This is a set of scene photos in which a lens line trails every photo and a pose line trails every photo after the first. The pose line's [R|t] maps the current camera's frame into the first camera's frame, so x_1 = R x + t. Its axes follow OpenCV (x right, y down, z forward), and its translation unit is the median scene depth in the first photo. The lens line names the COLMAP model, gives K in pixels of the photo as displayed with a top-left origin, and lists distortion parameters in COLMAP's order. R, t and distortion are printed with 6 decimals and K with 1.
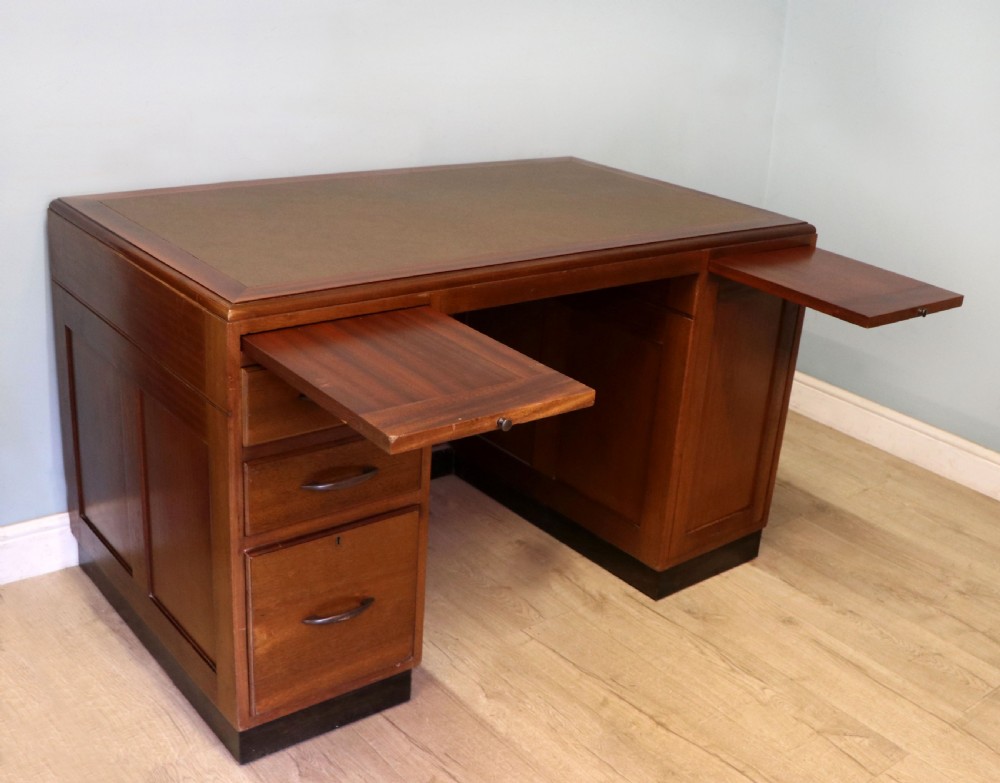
lens RADIAL K [[1145.7, 0, 524.0], [0, 1145.7, 383.4], [0, 0, 1]] dist [-0.205637, 0.190772]
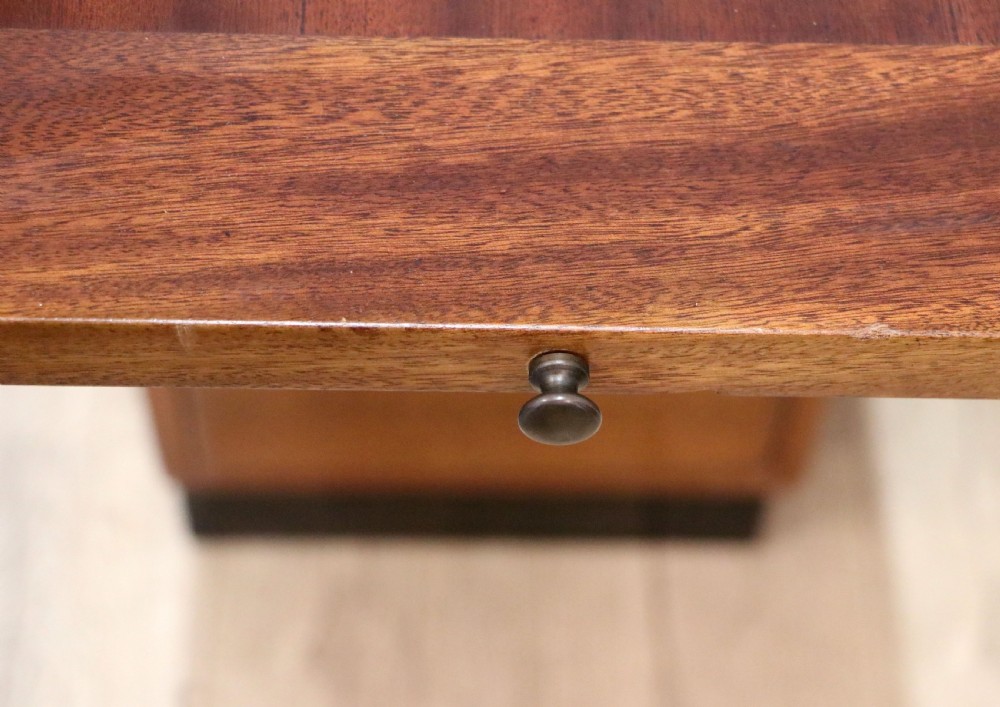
lens RADIAL K [[2030.3, 0, 500.0], [0, 2030.3, 353.5], [0, 0, 1]] dist [-0.000286, 0.015237]
pose [[0.776138, 0.474616, -0.415149, 0.062564], [-0.192994, 0.805584, 0.560168, -0.087149], [0.600302, -0.354647, 0.716842, 0.560718]]
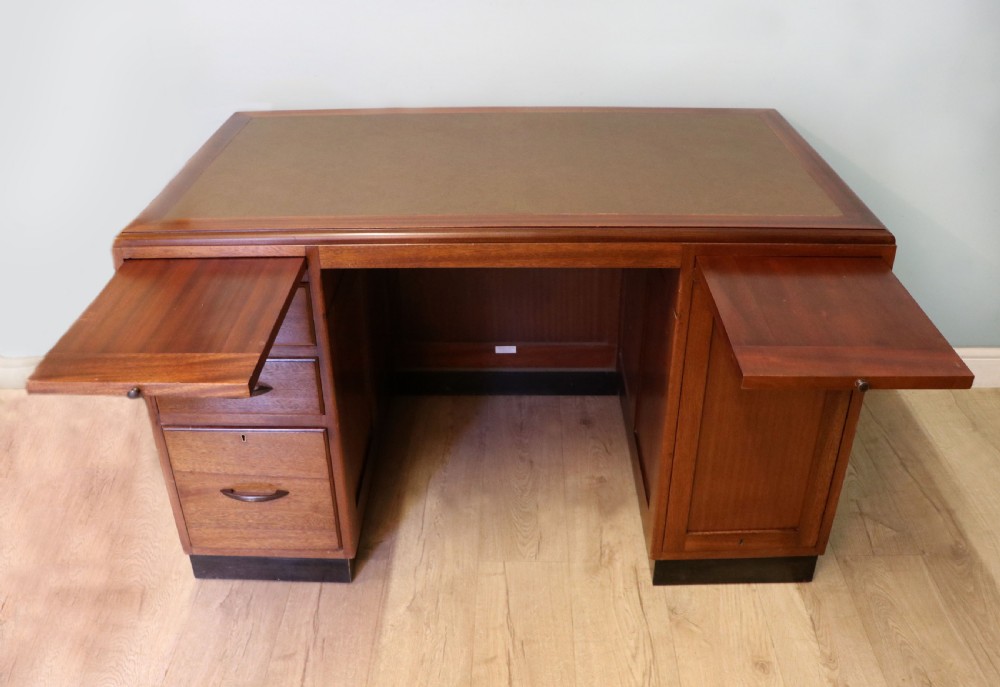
lens RADIAL K [[912.0, 0, 500.0], [0, 912.0, 343.5], [0, 0, 1]] dist [-0.195326, 0.159270]
pose [[0.760333, 0.249010, -0.599907, 0.519375], [-0.170202, 0.967704, 0.185959, -0.158539], [0.626838, -0.039286, 0.778159, 0.397676]]
